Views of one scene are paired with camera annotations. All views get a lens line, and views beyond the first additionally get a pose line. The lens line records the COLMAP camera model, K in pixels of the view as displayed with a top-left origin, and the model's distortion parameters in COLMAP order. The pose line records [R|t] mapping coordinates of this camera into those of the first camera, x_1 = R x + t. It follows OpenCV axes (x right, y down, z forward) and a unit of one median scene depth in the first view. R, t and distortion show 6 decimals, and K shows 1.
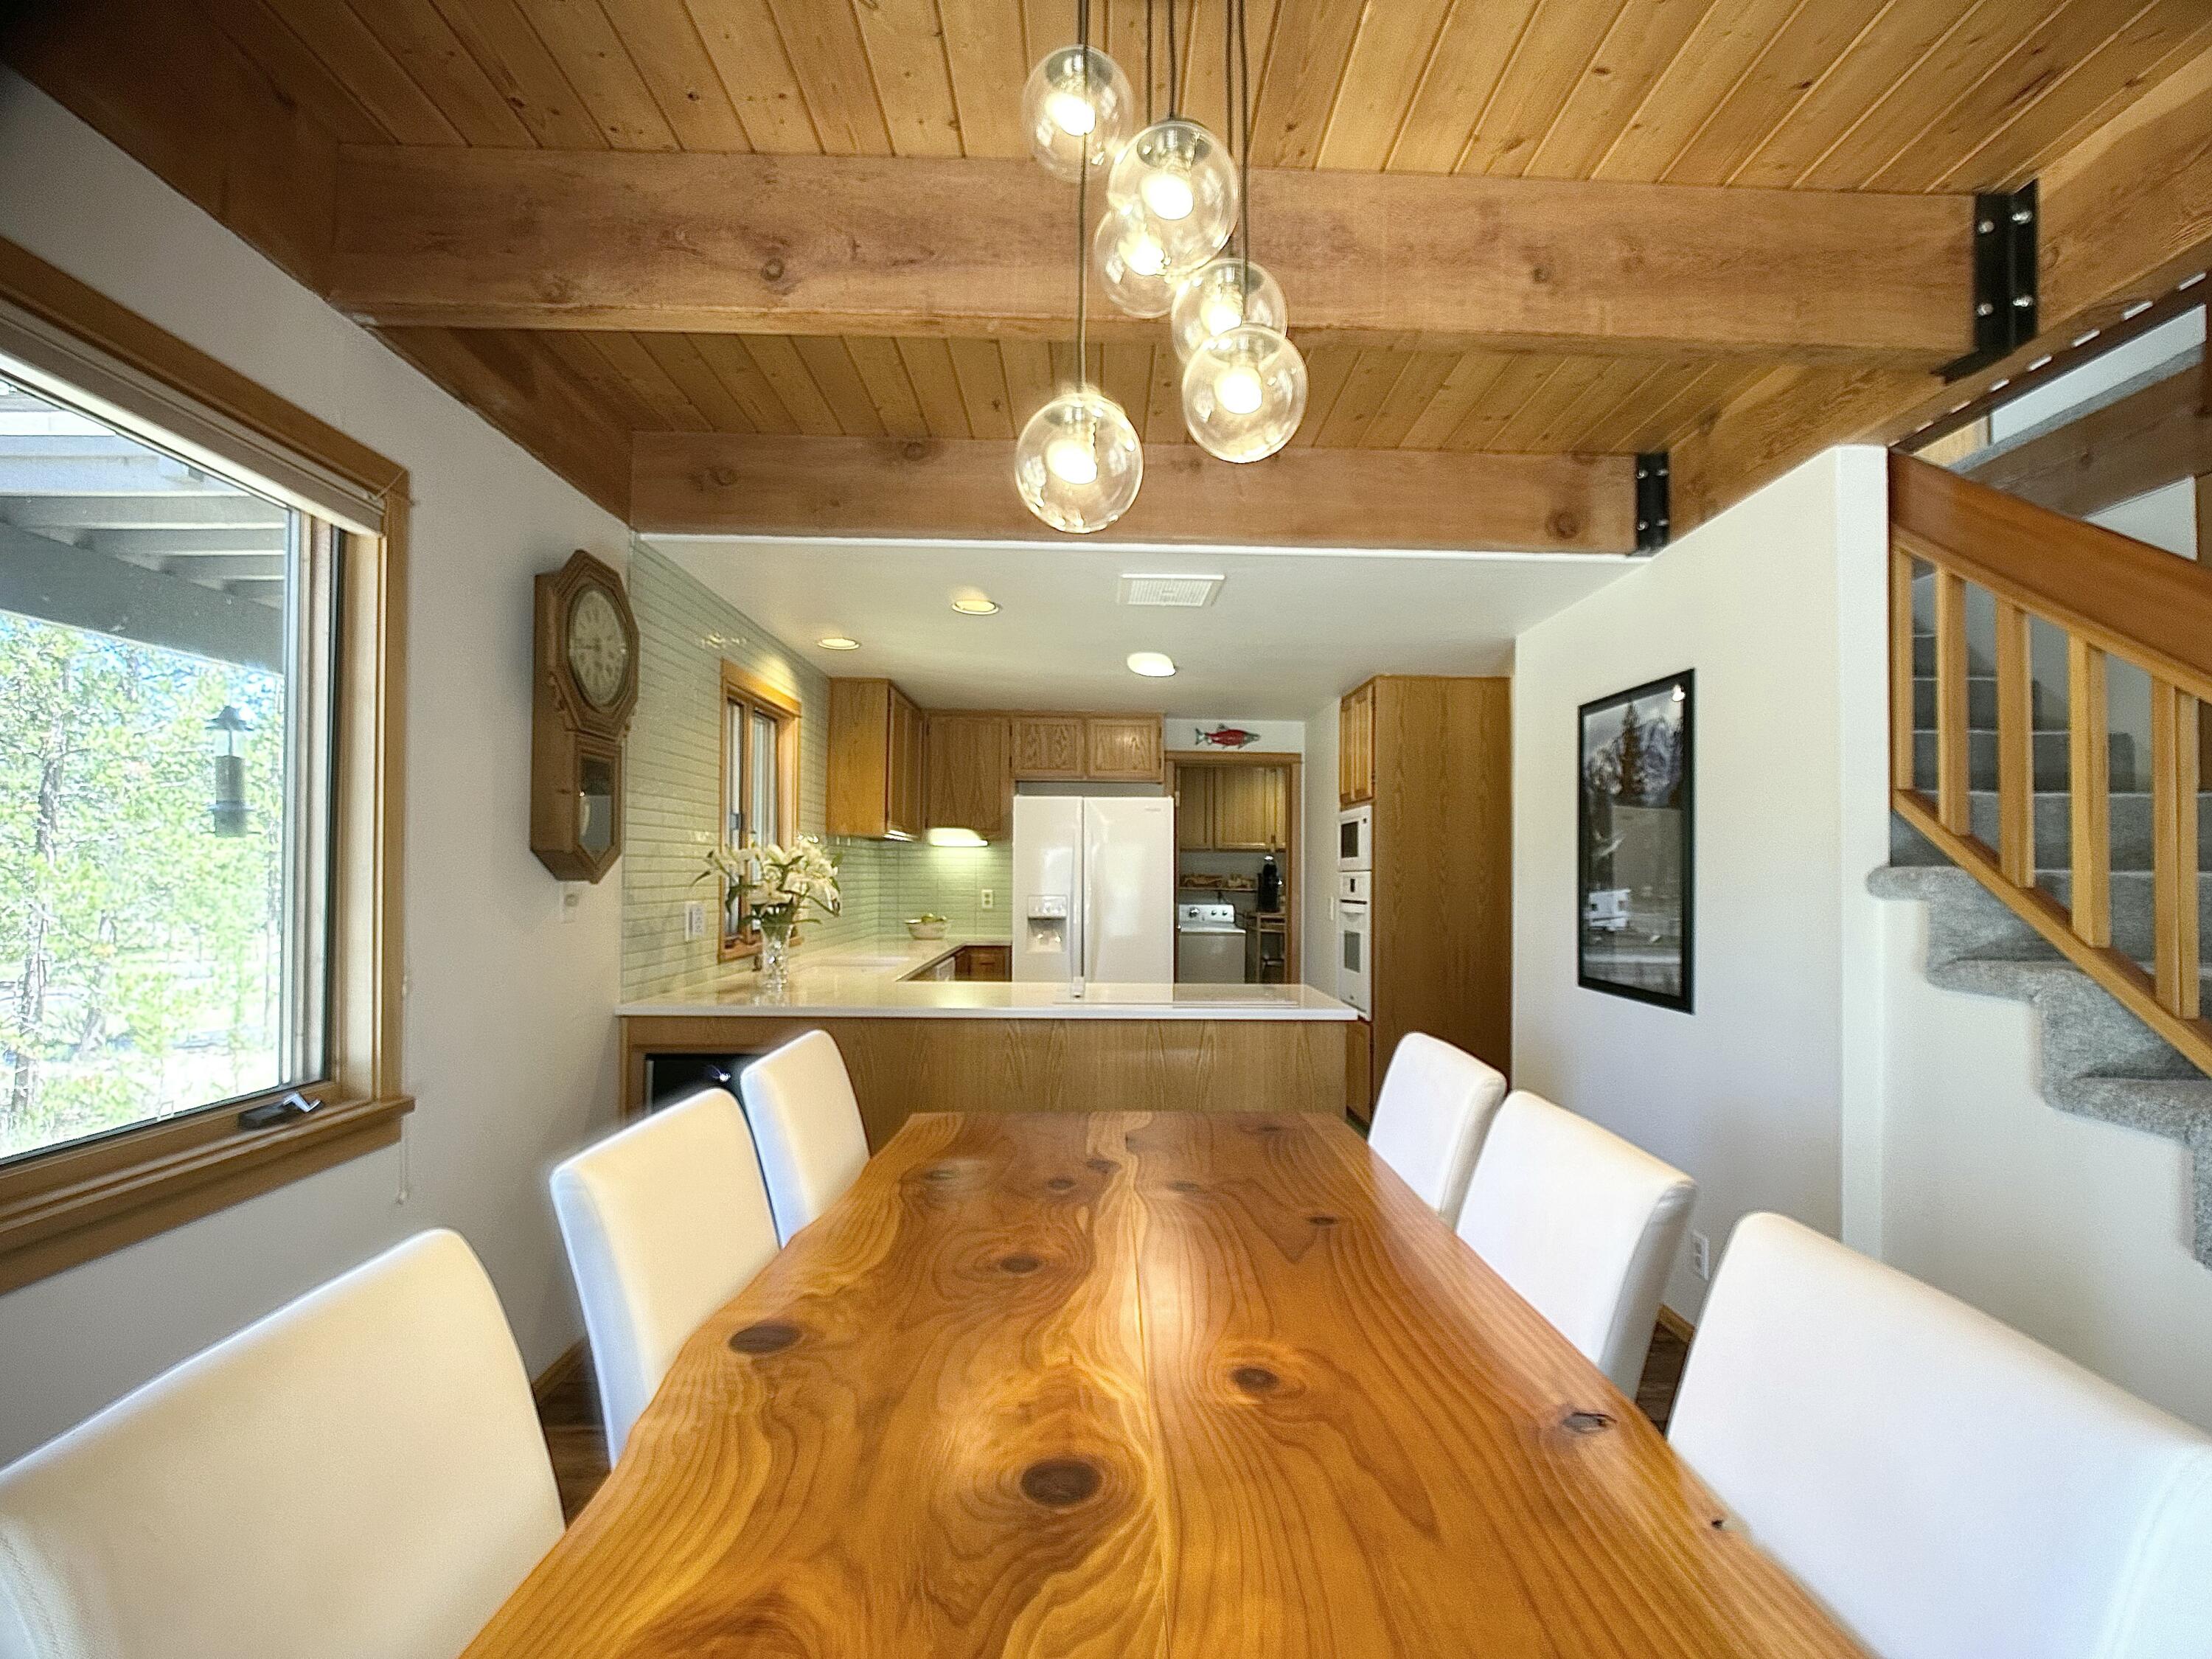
lens RADIAL K [[1030.6, 0, 1120.4], [0, 1030.6, 851.8], [0, 0, 1]] dist [-0.023979, 0.005966]
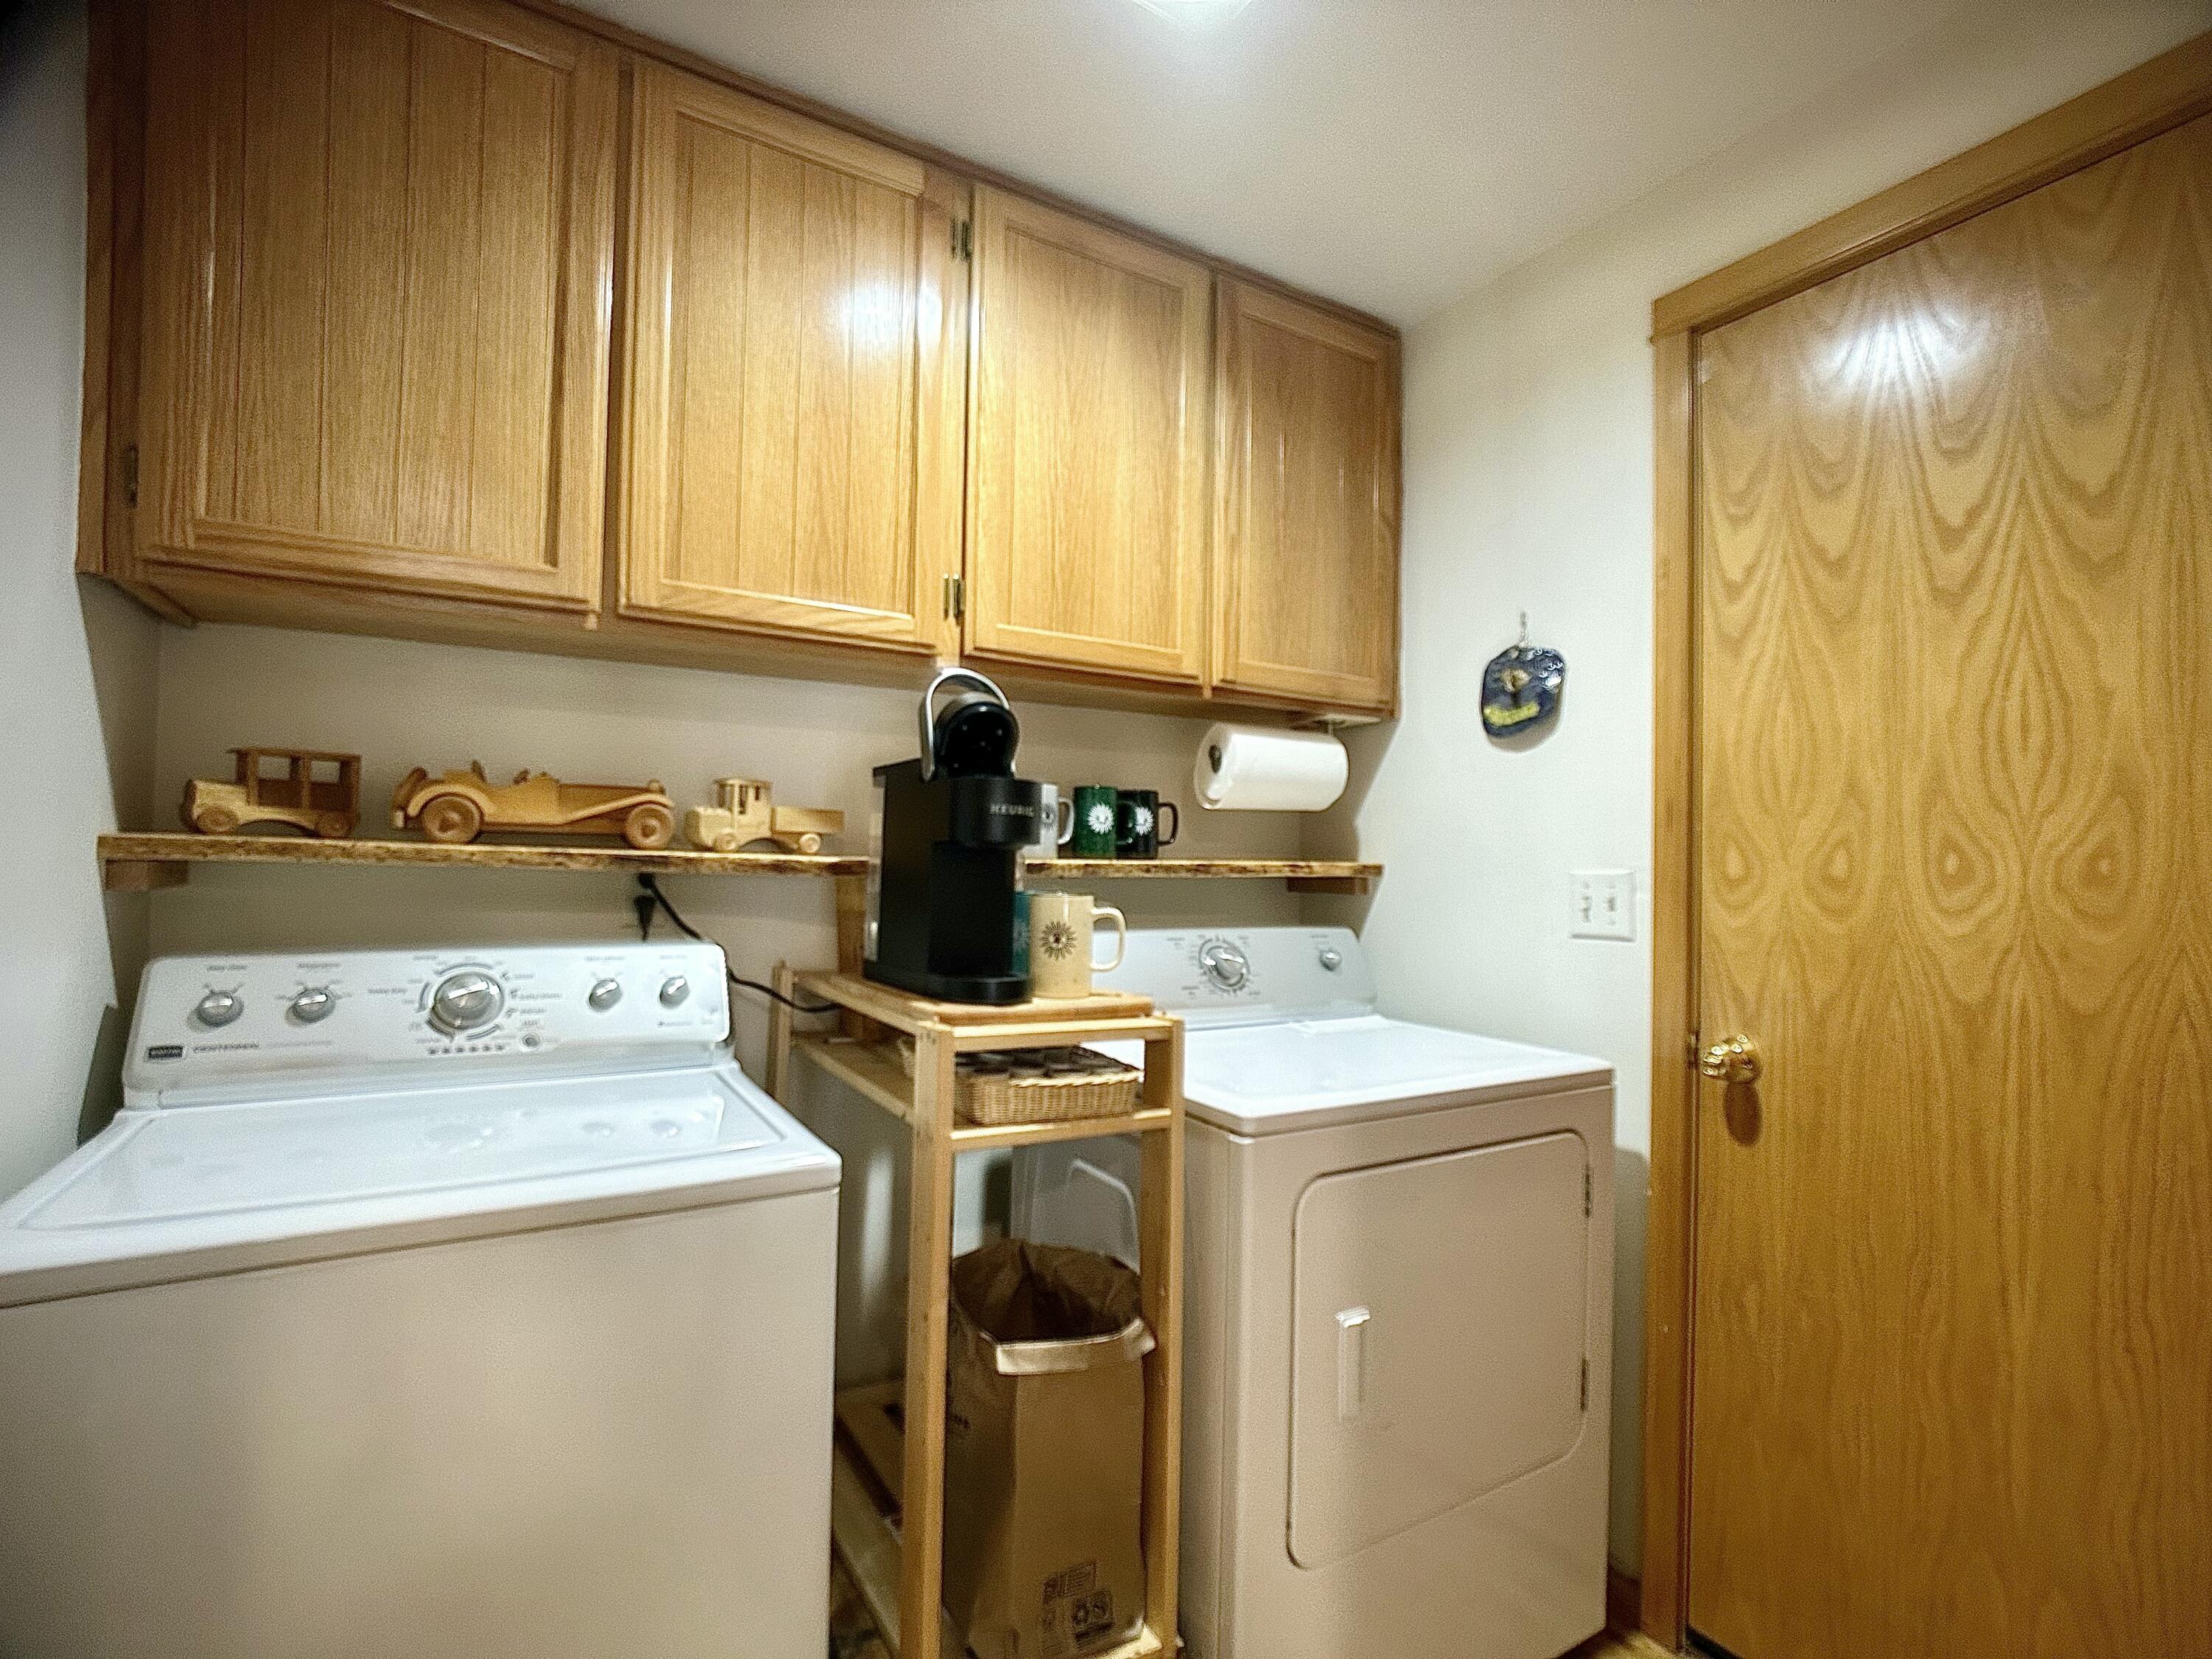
lens RADIAL K [[1030.6, 0, 1119.4], [0, 1030.6, 837.6], [0, 0, 1]] dist [-0.023979, 0.005966]
pose [[0.862244, 0.011425, 0.506364, 0.199475], [-0.017306, 0.999826, 0.006910, 0.077645], [-0.506197, -0.014721, 0.862292, 2.075724]]
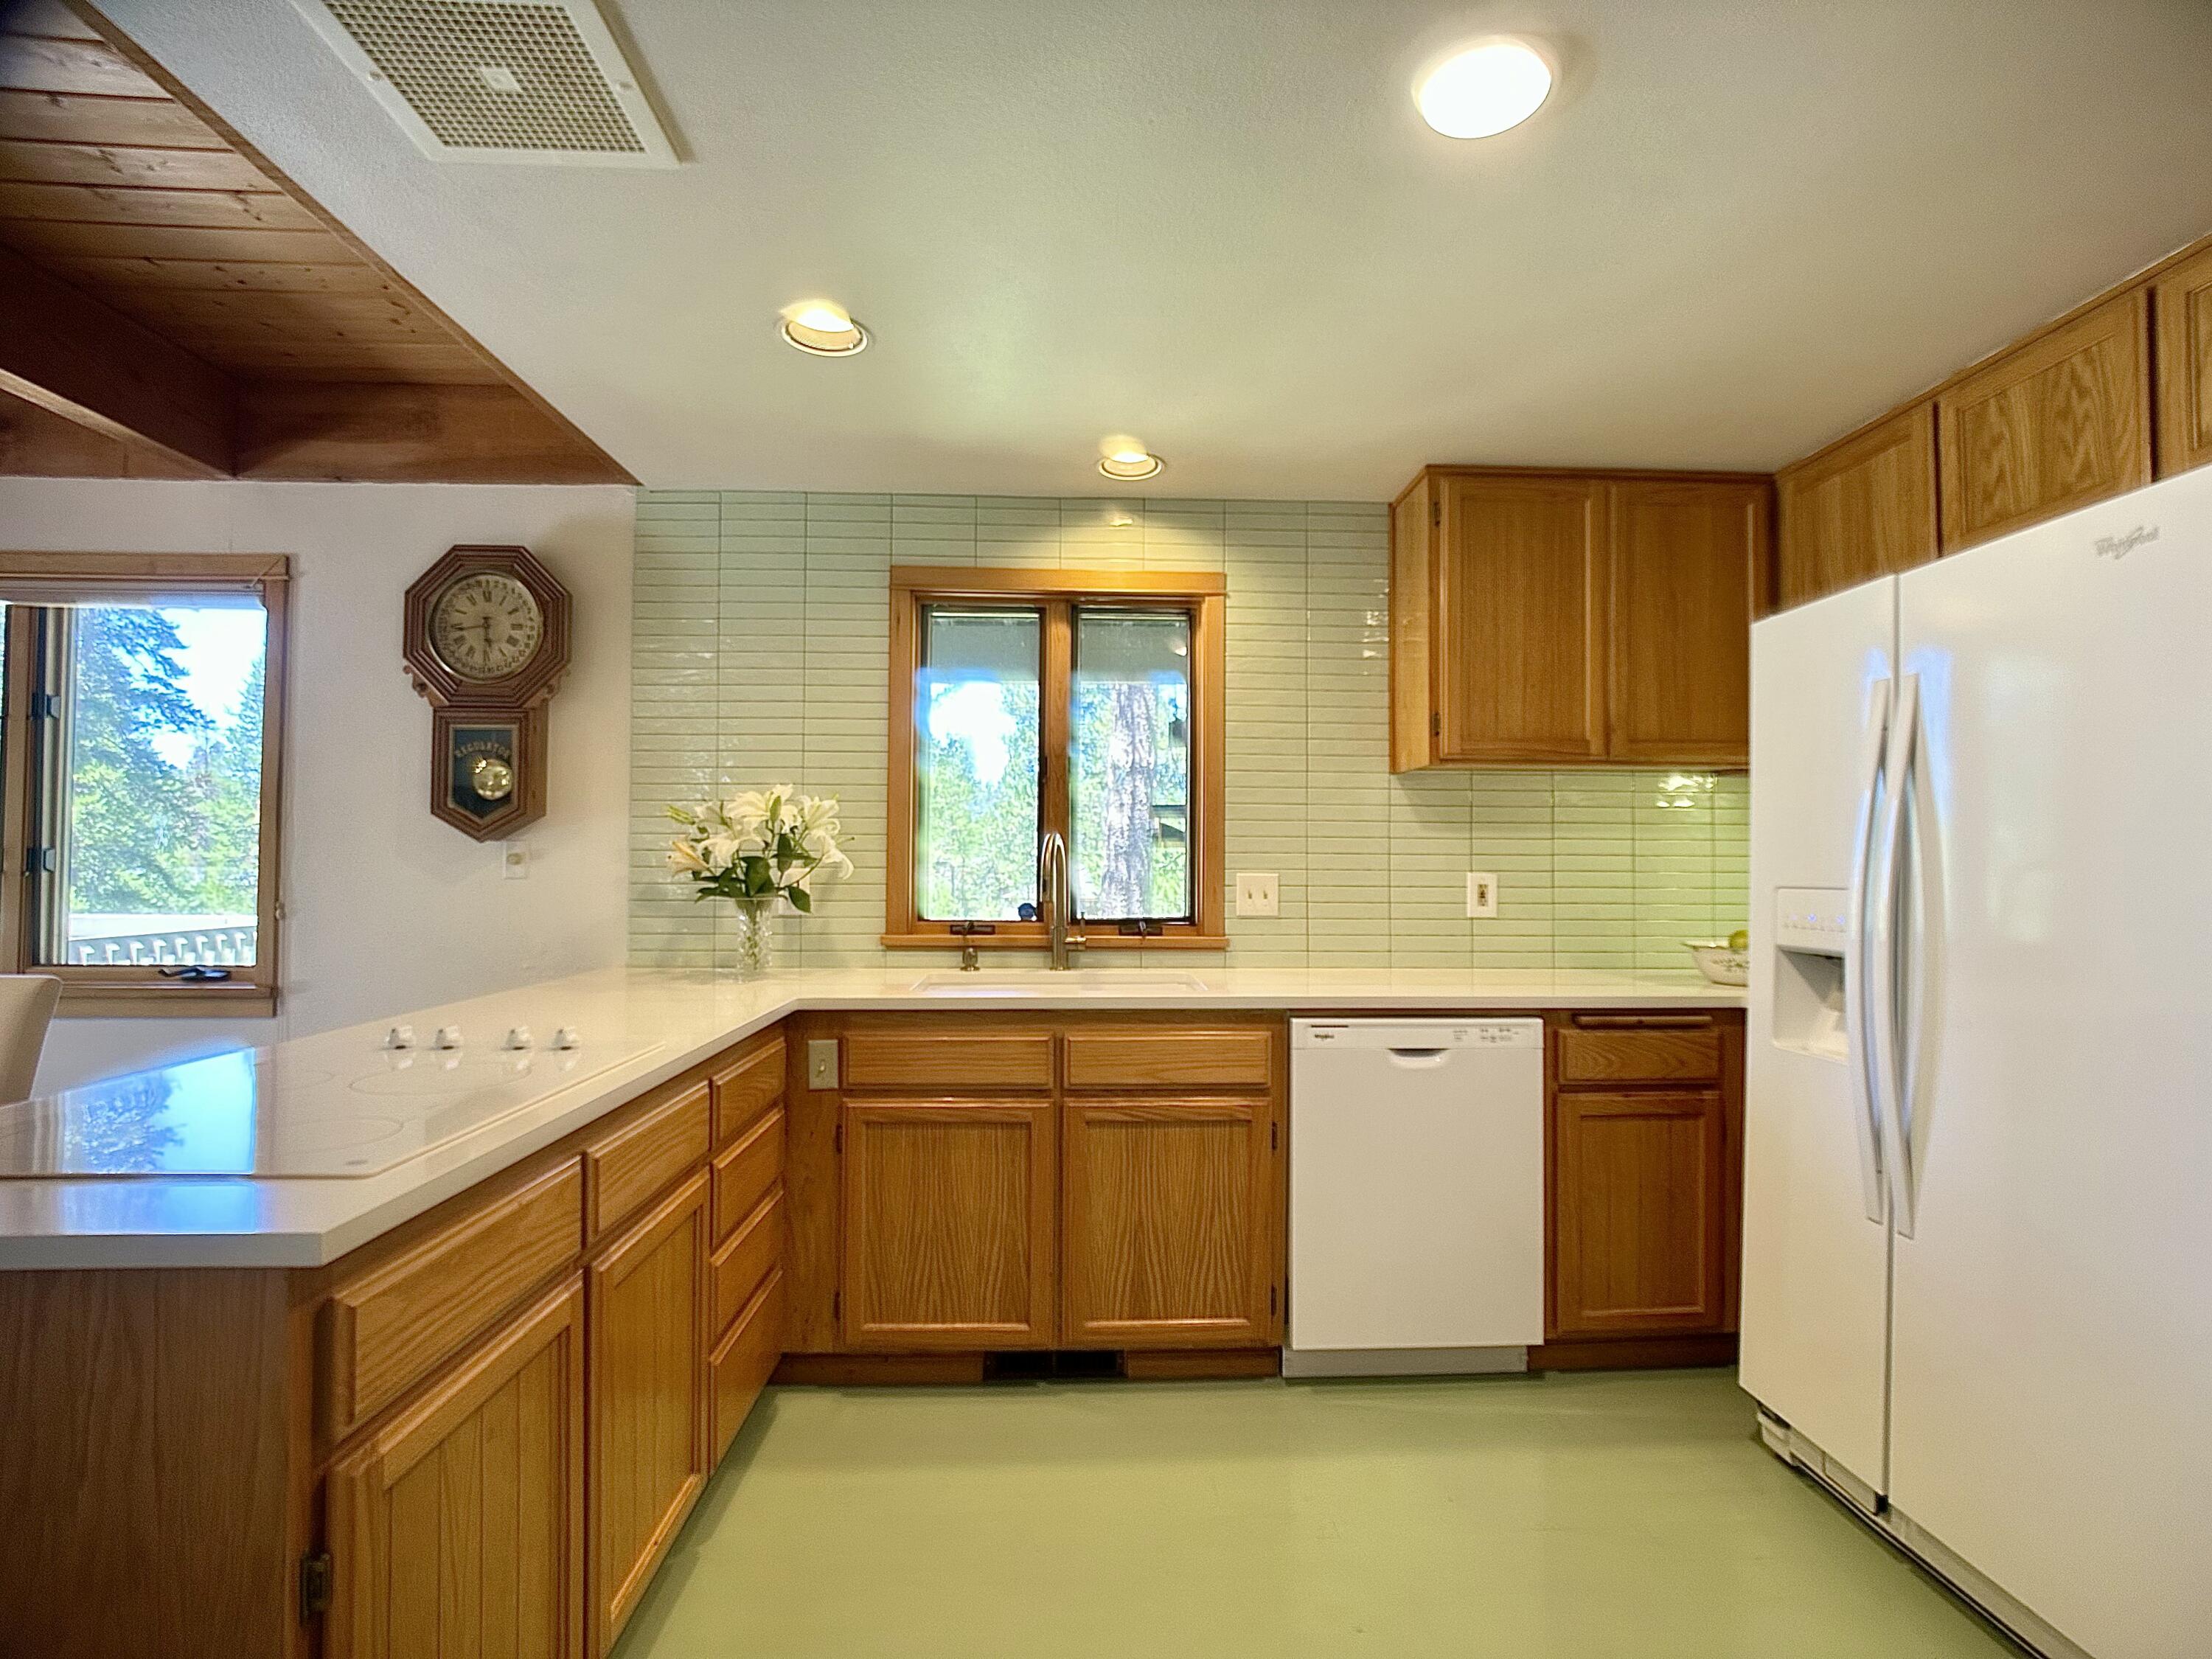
lens RADIAL K [[1030.6, 0, 1108.4], [0, 1030.6, 843.5], [0, 0, 1]] dist [-0.023979, 0.005966]
pose [[0.012589, -0.026891, -0.999559, 0.474697], [0.014963, 0.999531, -0.026702, 0.058489], [0.999809, -0.014621, 0.012986, 1.355354]]
